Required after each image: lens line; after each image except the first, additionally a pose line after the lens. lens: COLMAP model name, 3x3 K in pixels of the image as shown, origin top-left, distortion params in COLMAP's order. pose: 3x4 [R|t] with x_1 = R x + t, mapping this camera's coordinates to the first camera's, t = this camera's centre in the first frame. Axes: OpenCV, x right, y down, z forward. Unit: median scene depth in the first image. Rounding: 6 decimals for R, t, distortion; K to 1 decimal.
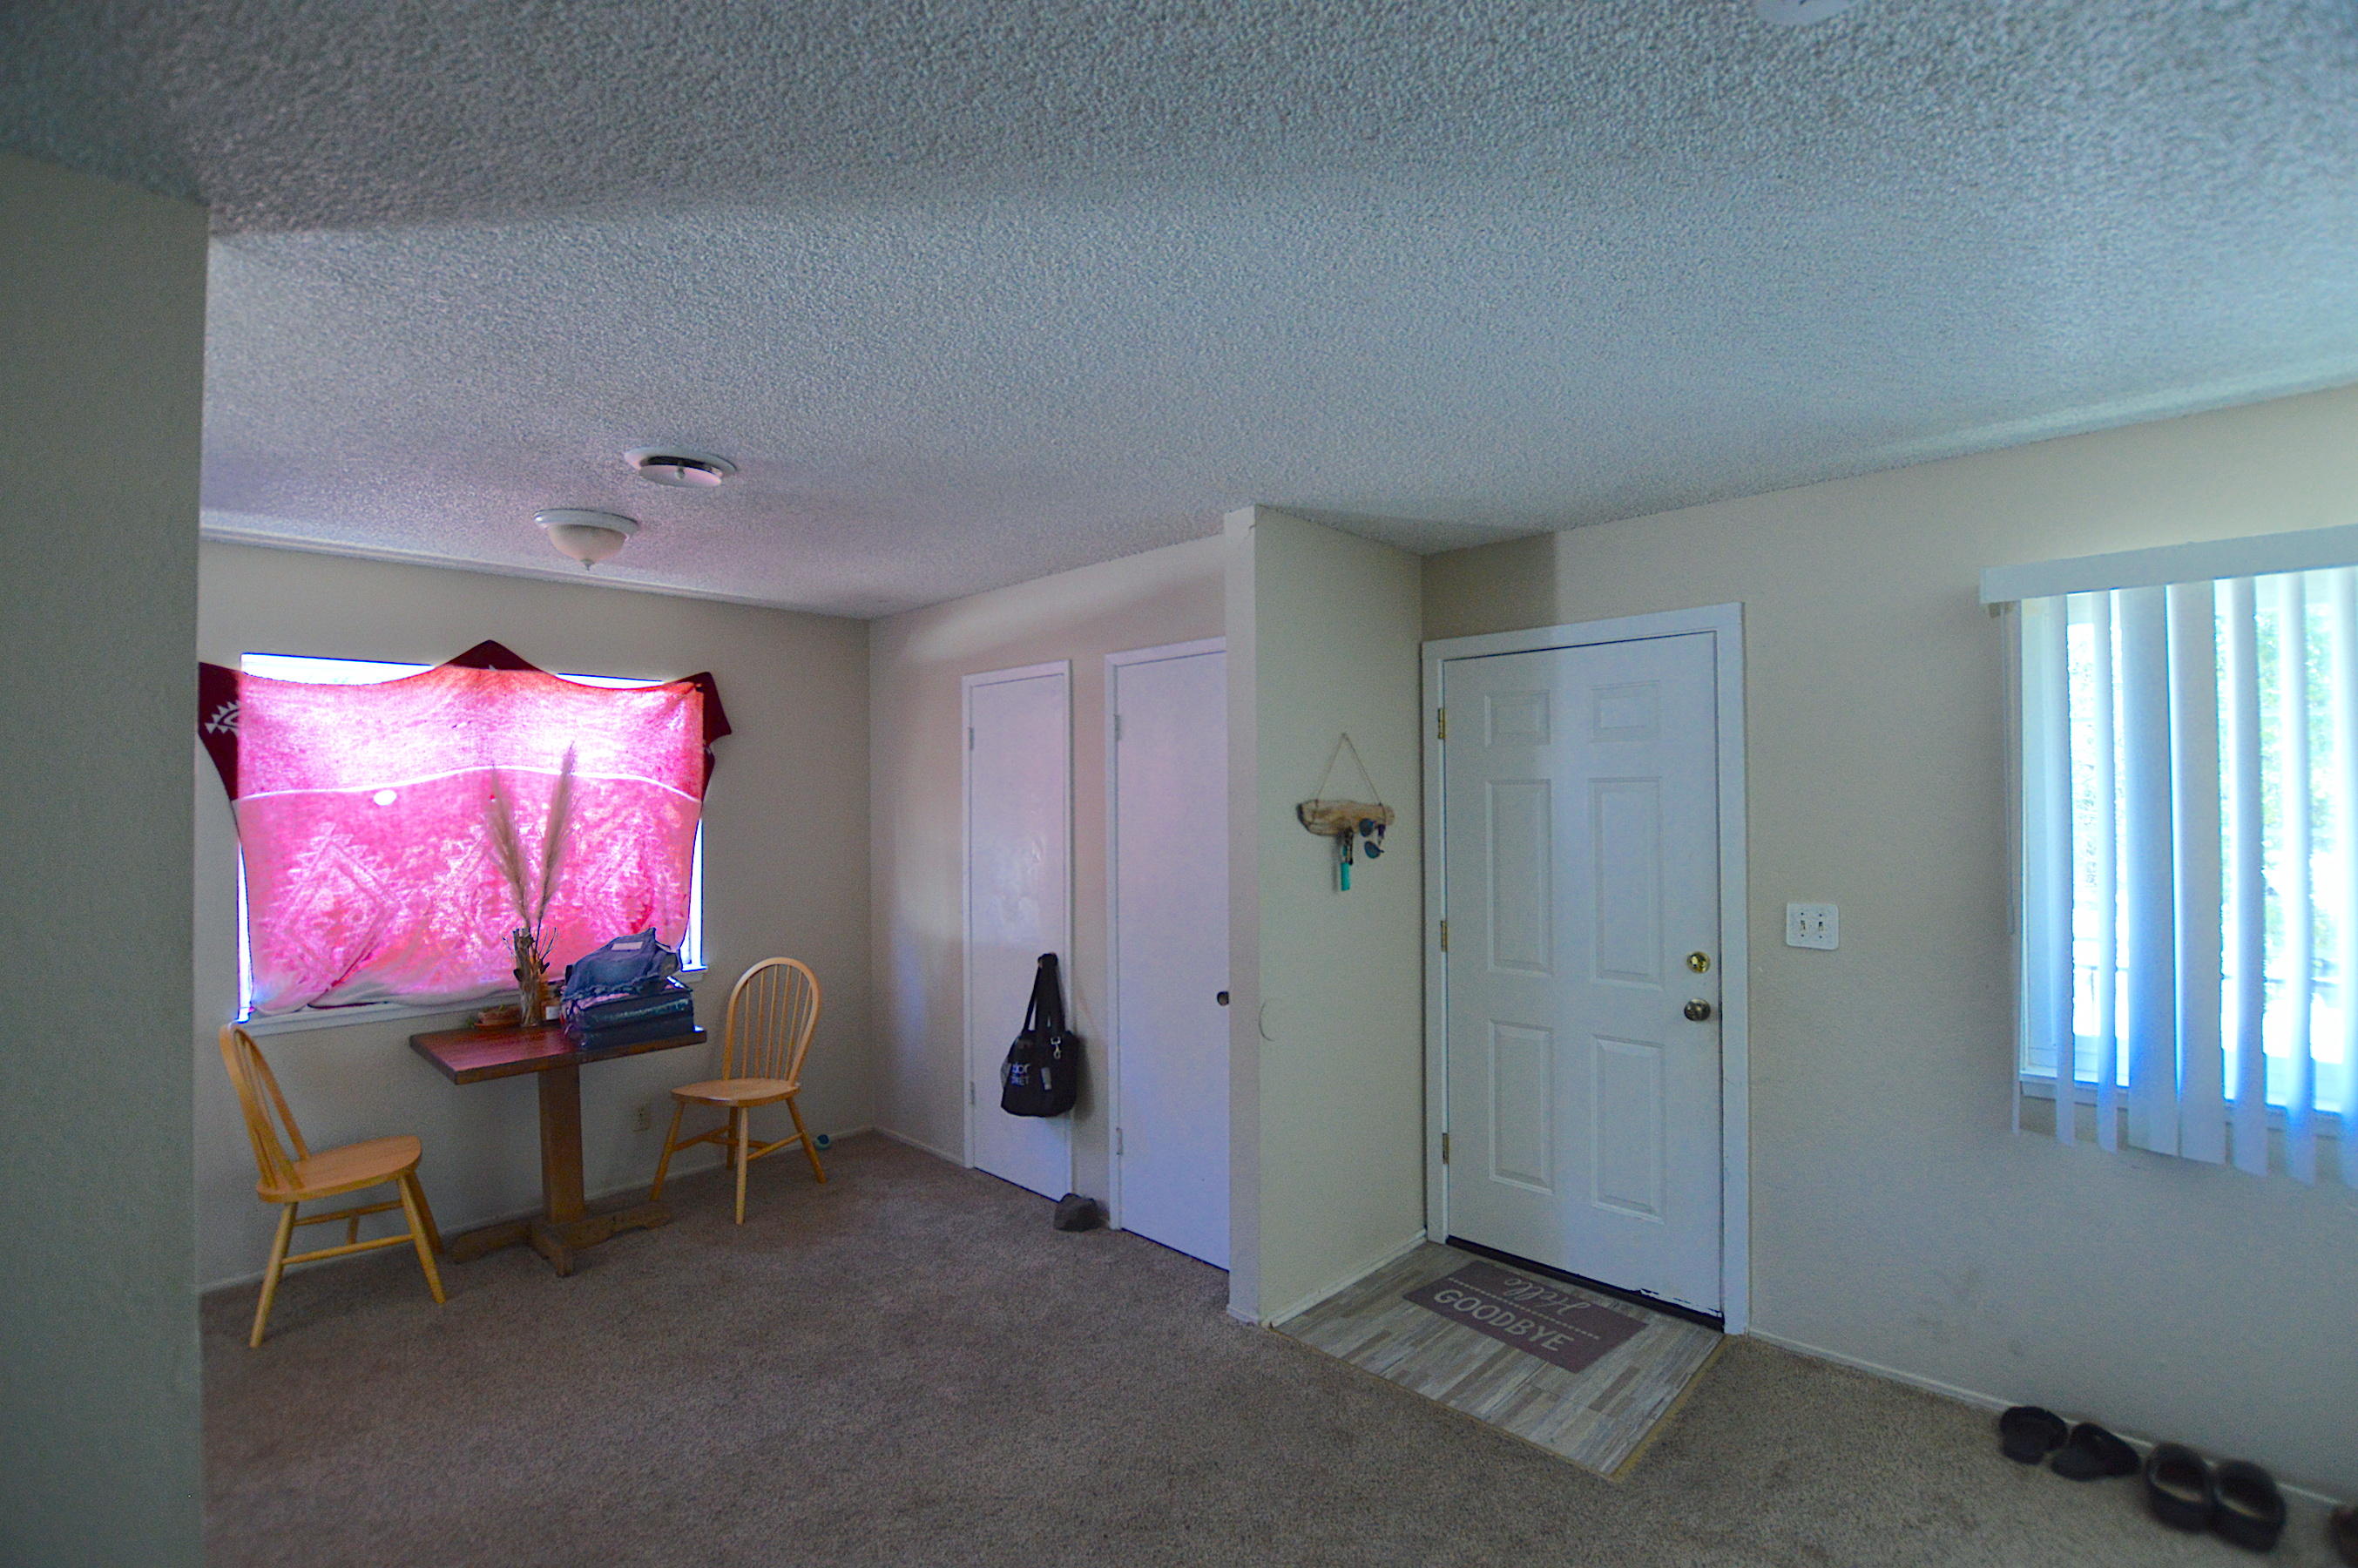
lens RADIAL K [[1040.2, 0, 1183.9], [0, 1040.2, 783.0], [0, 0, 1]] dist [-0.030514, 0.000517]
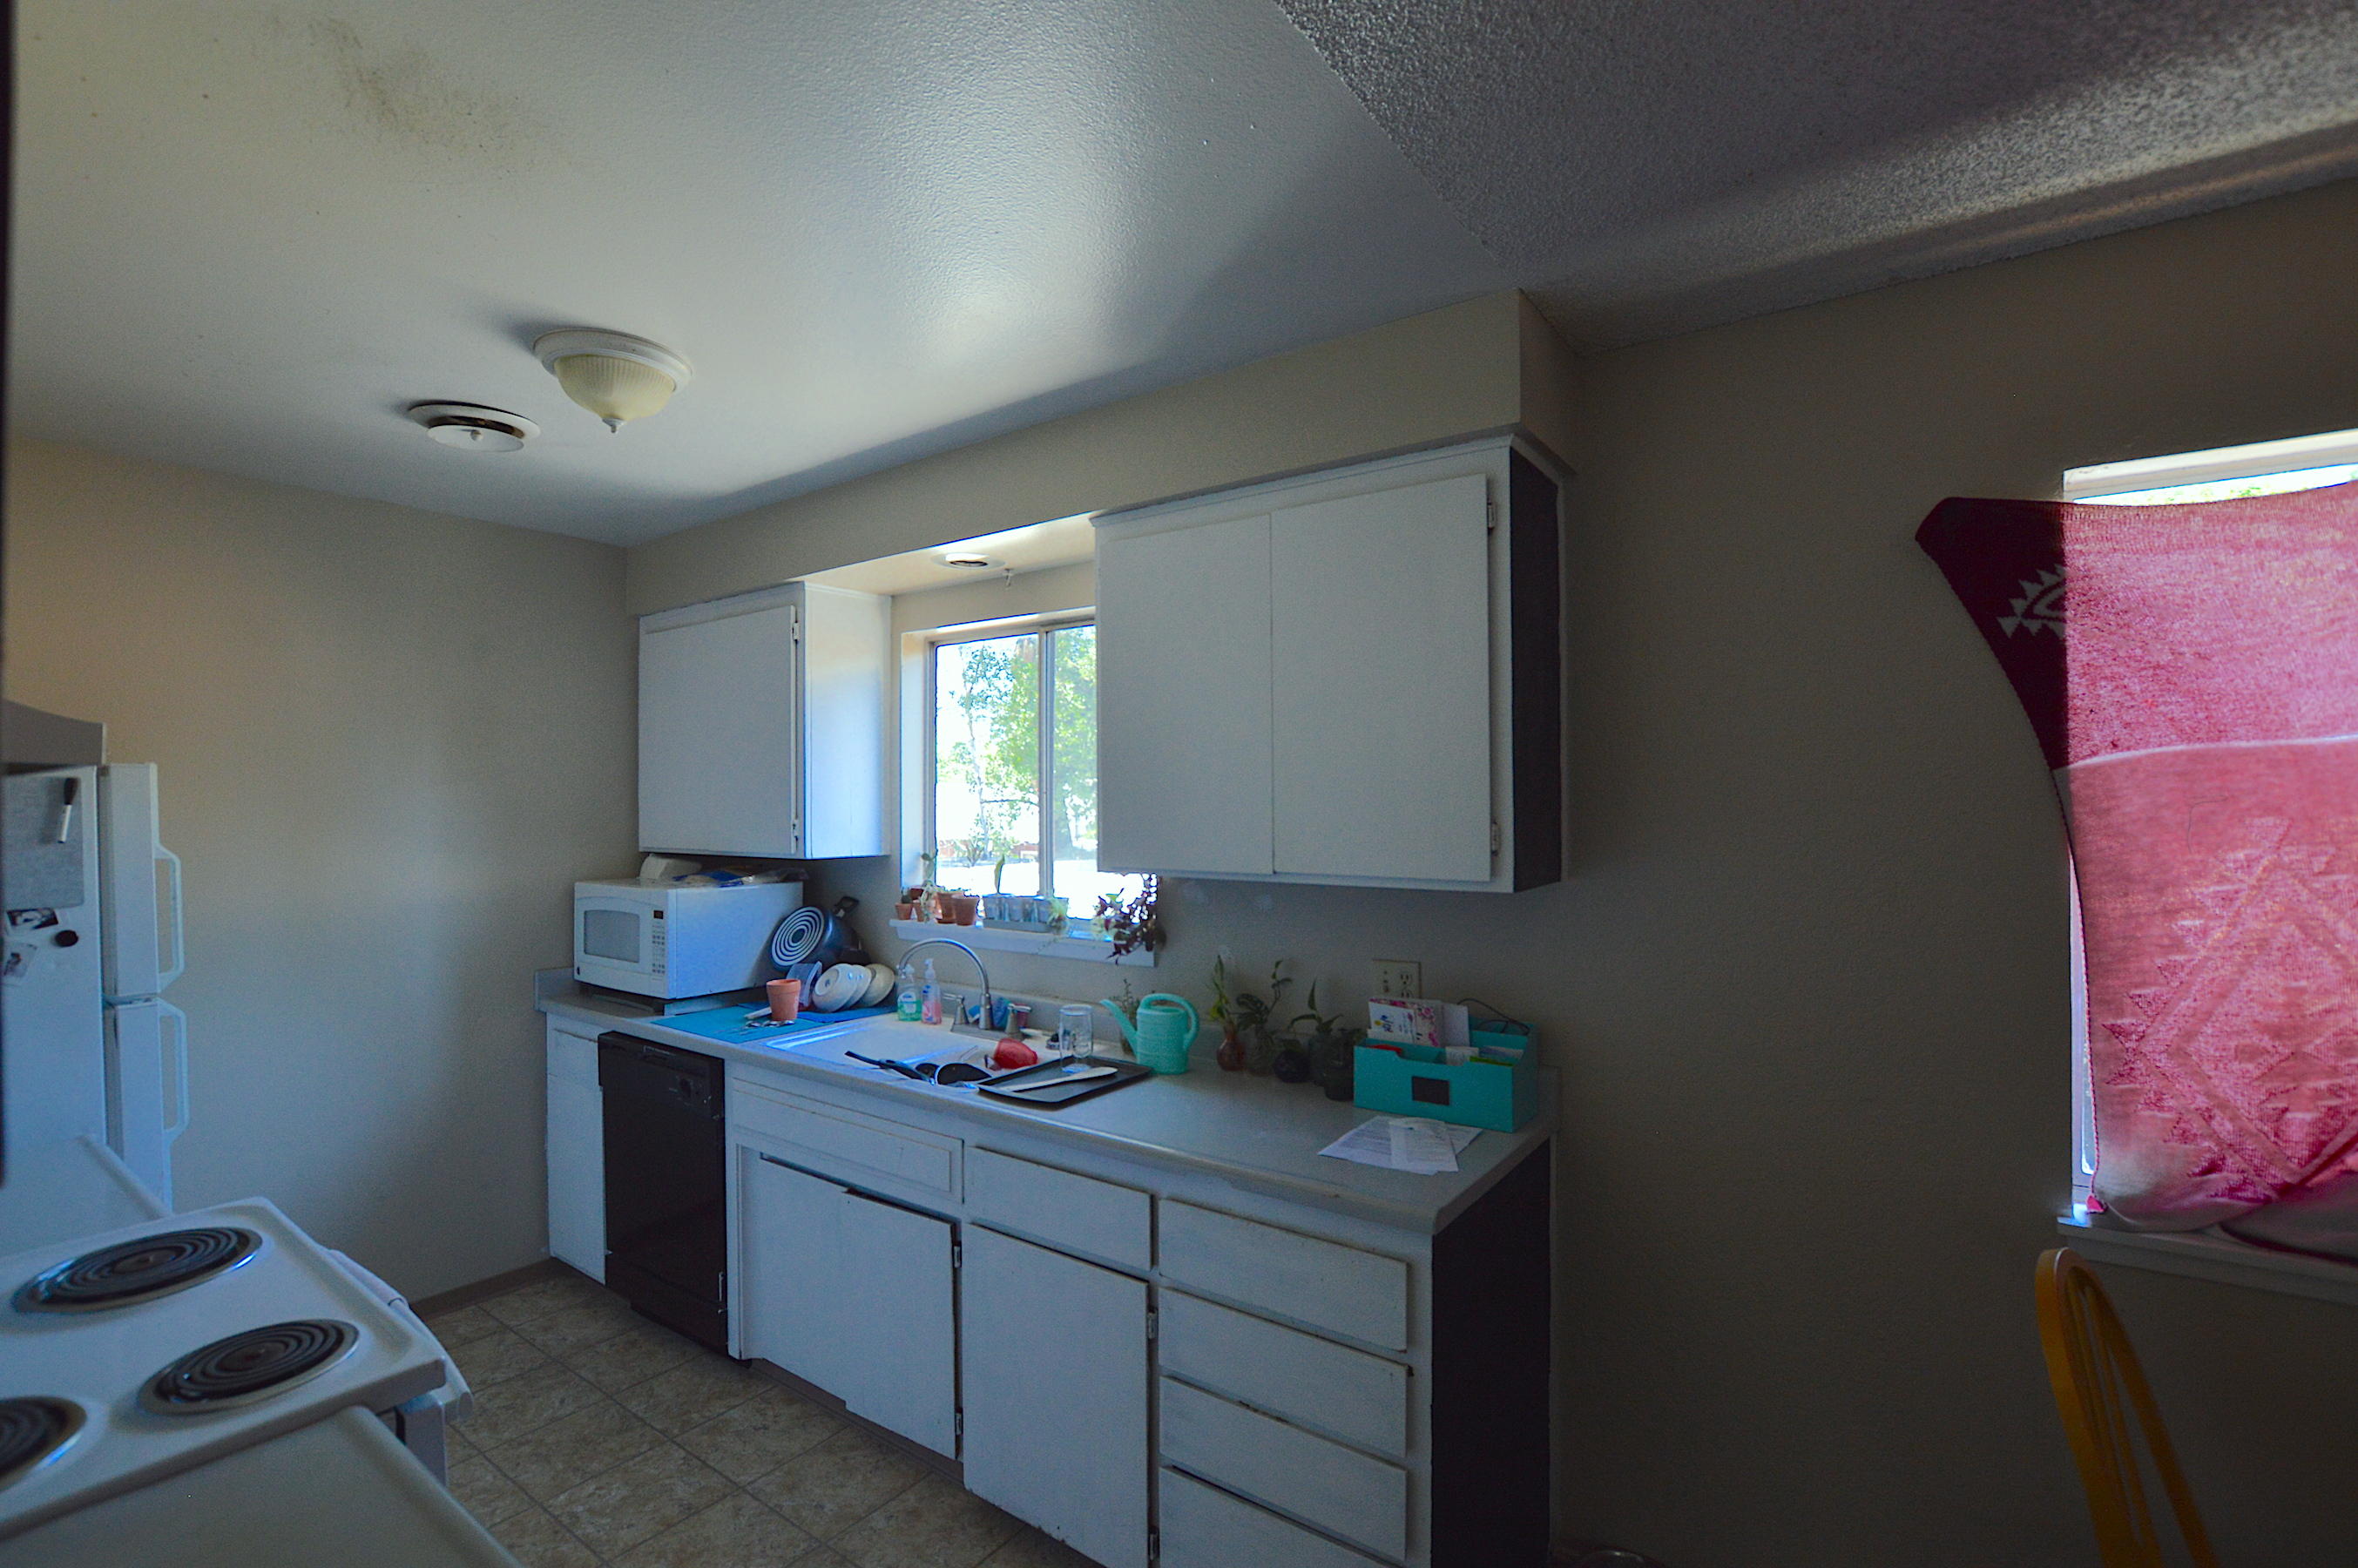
lens RADIAL K [[1040.2, 0, 1175.1], [0, 1040.2, 790.3], [0, 0, 1]] dist [-0.030514, 0.000517]
pose [[0.137400, -0.012237, -0.990440, -0.495123], [0.012774, 0.999862, -0.010582, 0.026763], [0.990433, -0.011198, 0.137538, 0.494640]]
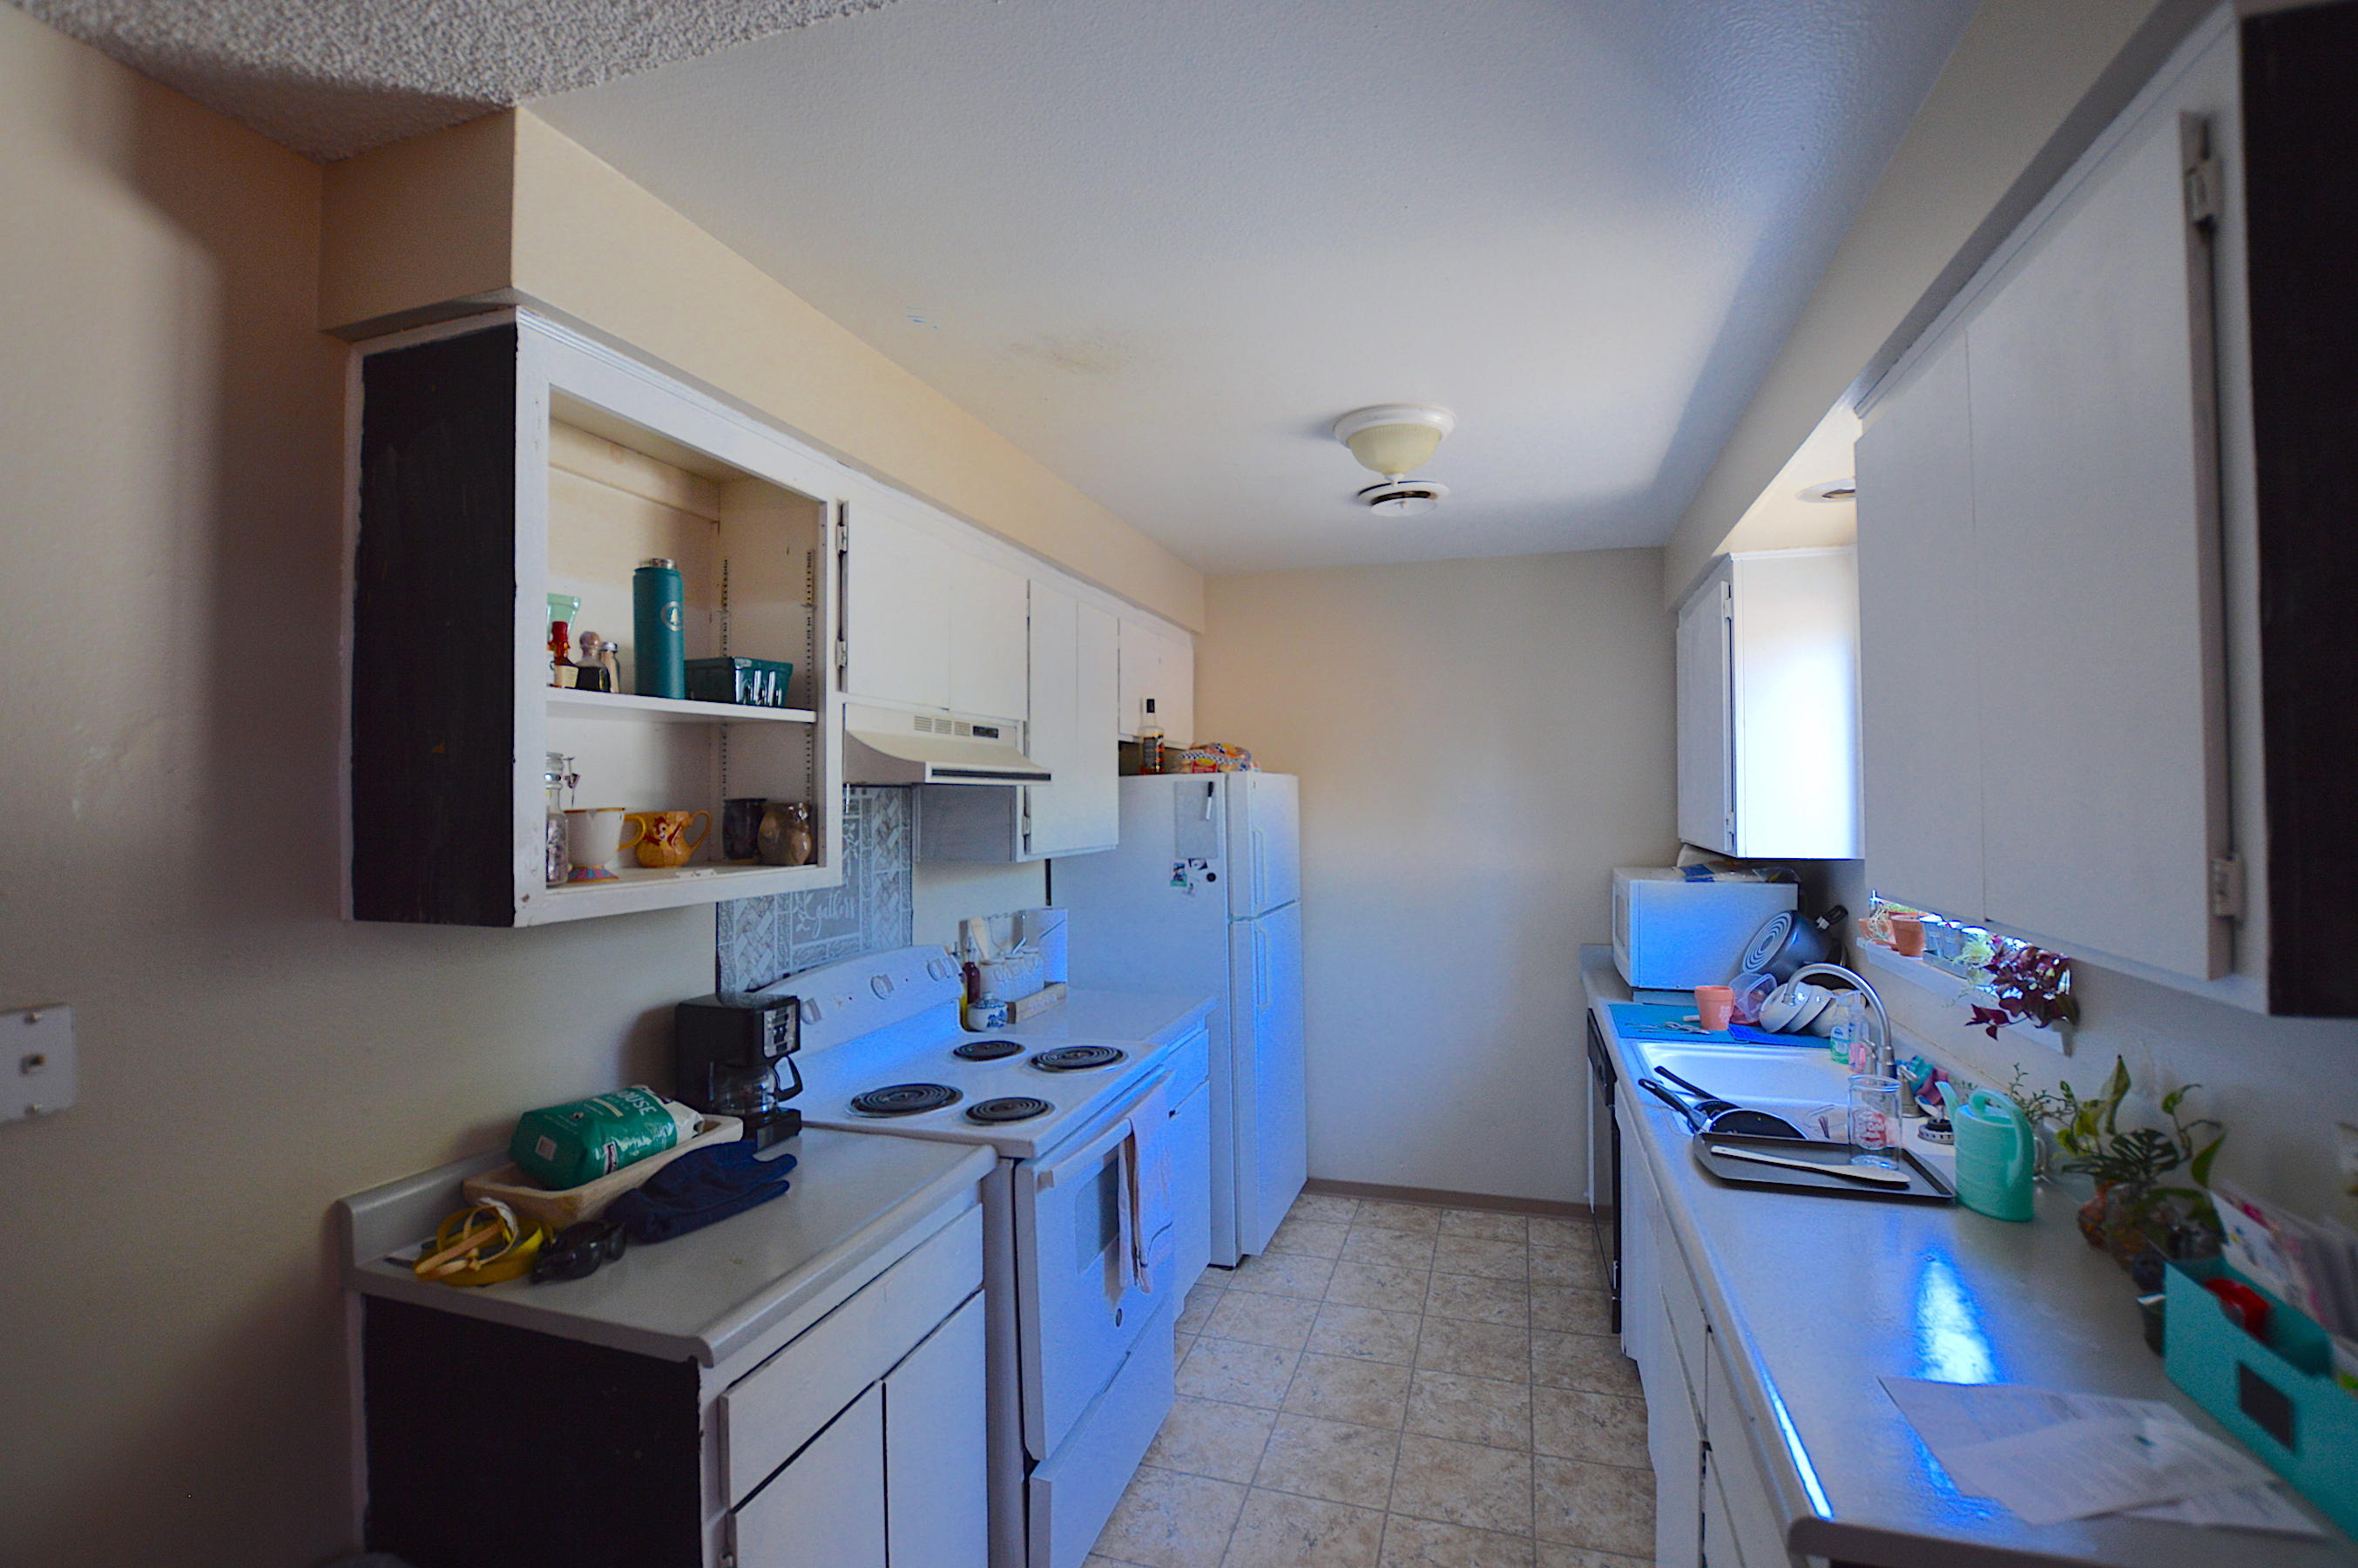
lens RADIAL K [[1040.2, 0, 1178.6], [0, 1040.2, 791.1], [0, 0, 1]] dist [-0.030514, 0.000517]
pose [[-0.889971, 0.003475, -0.456005, -0.692396], [0.009305, 0.999901, -0.010539, 0.024843], [0.455923, -0.013623, -0.889915, 0.864681]]
